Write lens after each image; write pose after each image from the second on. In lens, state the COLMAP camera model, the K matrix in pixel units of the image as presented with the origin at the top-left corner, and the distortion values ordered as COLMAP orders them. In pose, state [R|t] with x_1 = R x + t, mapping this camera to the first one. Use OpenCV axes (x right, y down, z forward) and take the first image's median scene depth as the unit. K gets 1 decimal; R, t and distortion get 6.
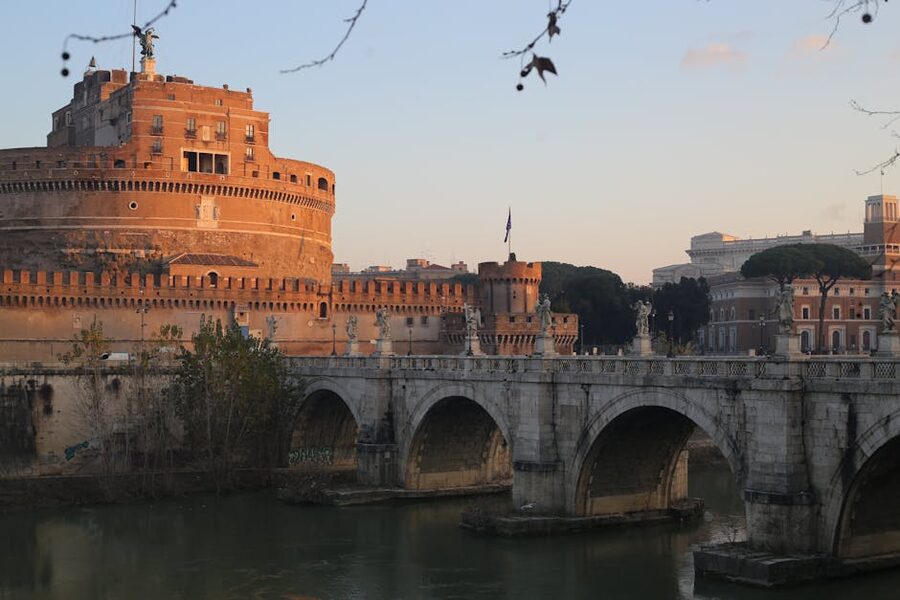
lens RADIAL K [[1369.8, 0, 447.9], [0, 1369.8, 296.7], [0, 0, 1]] dist [-0.094321, 0.000000]
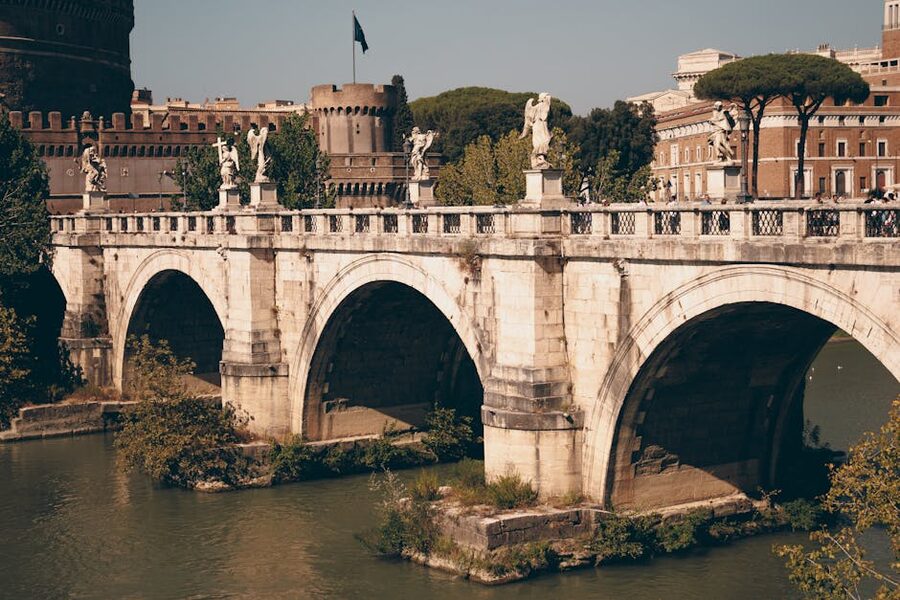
lens RADIAL K [[1664.1, 0, 454.1], [0, 1664.1, 298.2], [0, 0, 1]] dist [-0.043970, 0.000000]
pose [[0.999809, -0.018718, 0.005616, 0.139648], [0.018108, 0.995419, 0.093874, 0.009170], [-0.007348, -0.093755, 0.995568, 0.138621]]
